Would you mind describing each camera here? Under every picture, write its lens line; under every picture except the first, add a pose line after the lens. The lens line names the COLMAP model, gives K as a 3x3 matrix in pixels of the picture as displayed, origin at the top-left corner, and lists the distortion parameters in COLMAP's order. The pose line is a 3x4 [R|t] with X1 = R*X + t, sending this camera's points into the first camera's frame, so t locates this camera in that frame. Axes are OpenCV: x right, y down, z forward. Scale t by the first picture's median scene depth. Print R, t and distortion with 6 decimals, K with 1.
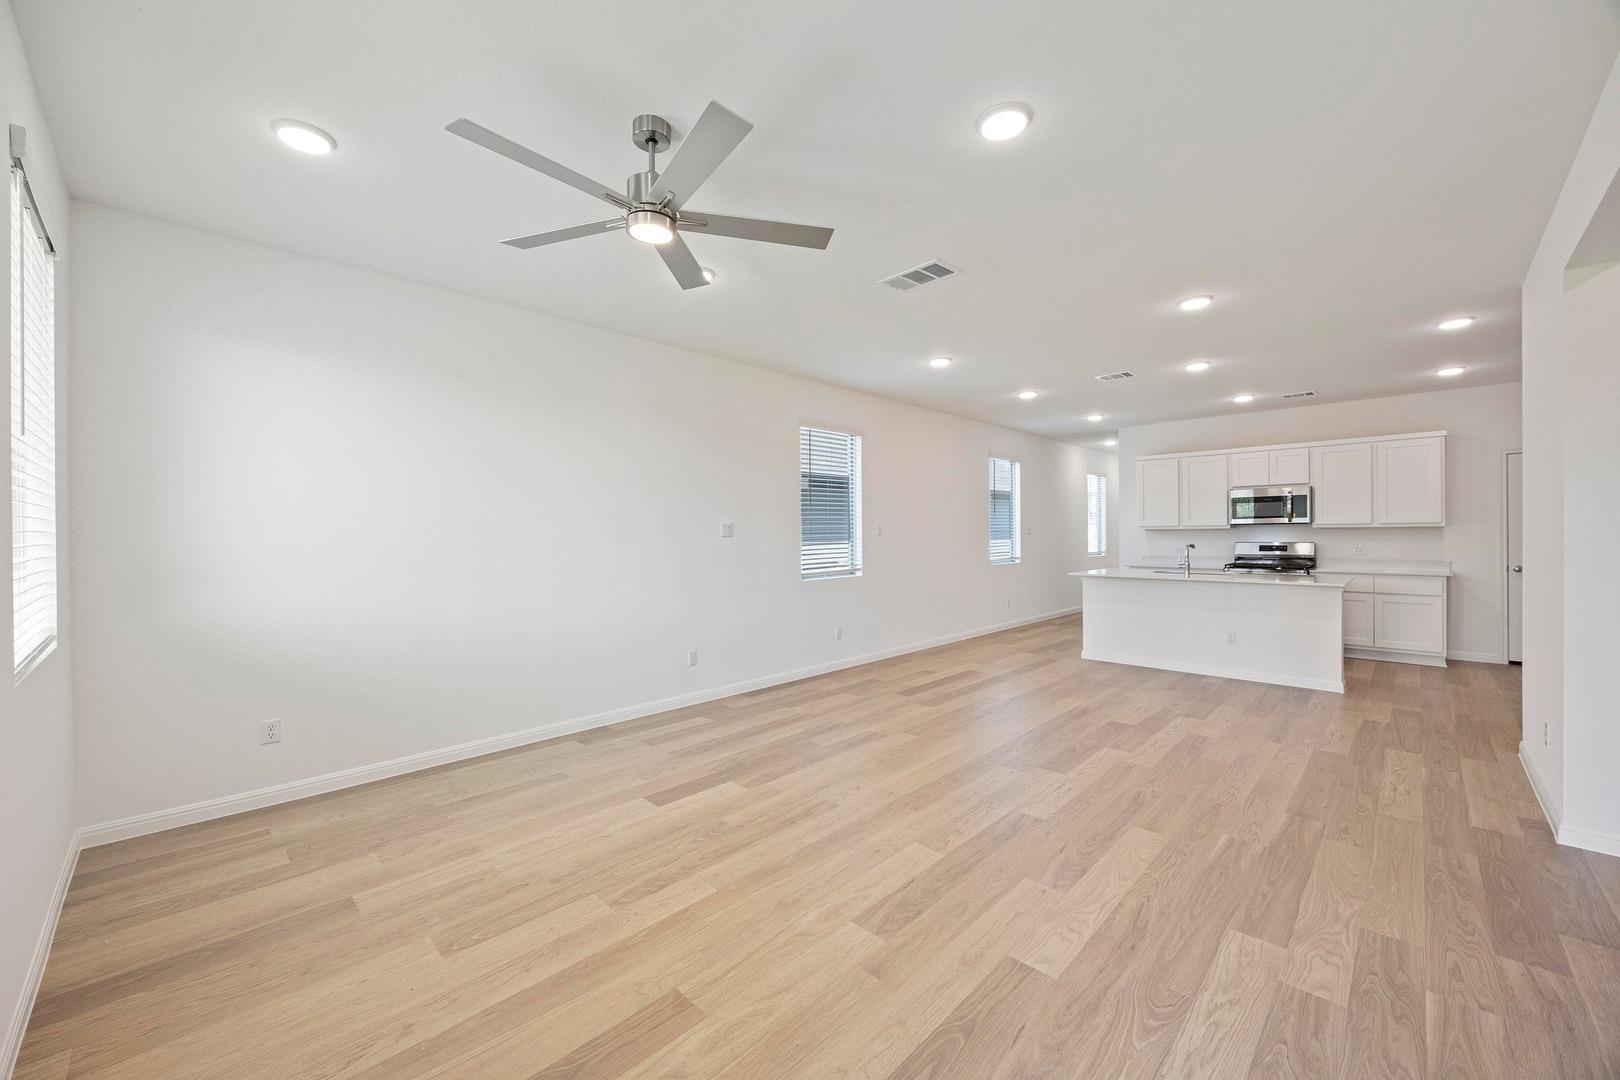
lens RADIAL K [[621.6, 0, 801.2], [0, 621.6, 537.5], [0, 0, 1]] dist [-0.002850, -0.000102]
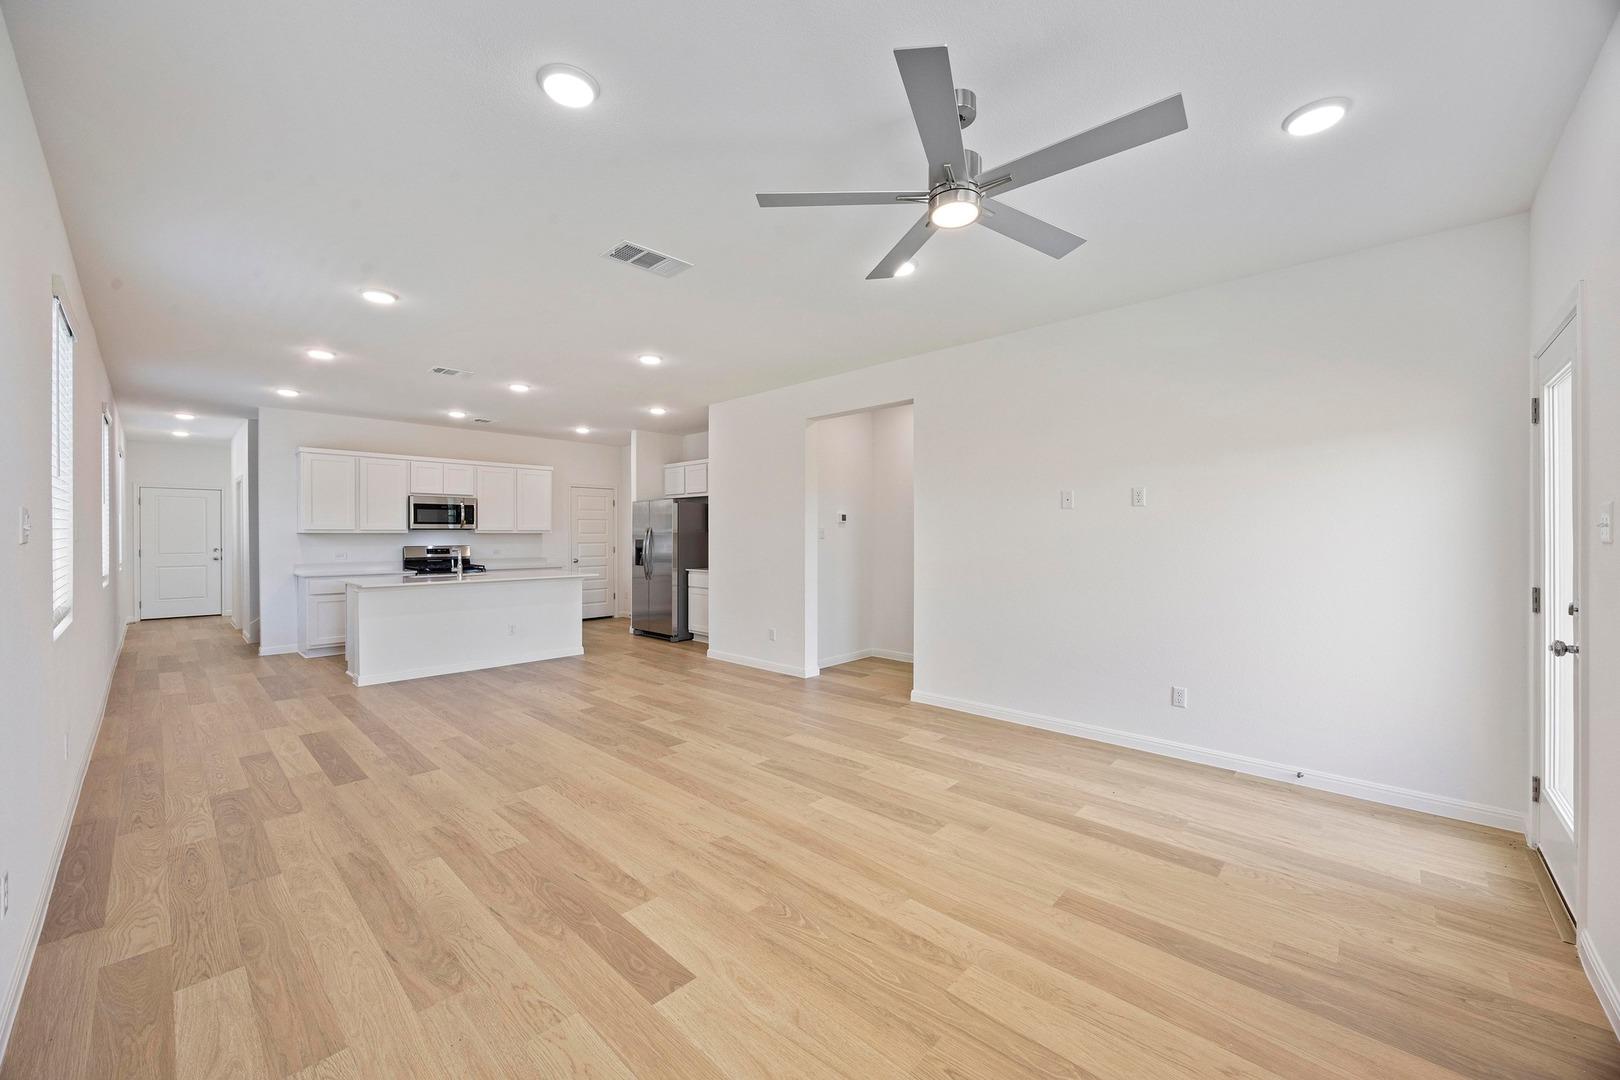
lens RADIAL K [[621.6, 0, 801.0], [0, 621.6, 537.0], [0, 0, 1]] dist [-0.002850, -0.000102]
pose [[-0.019131, 0.003319, 0.999811, -0.718902], [0.006197, 0.999976, -0.003201, -0.000078], [-0.999798, 0.006135, -0.019151, 0.767287]]
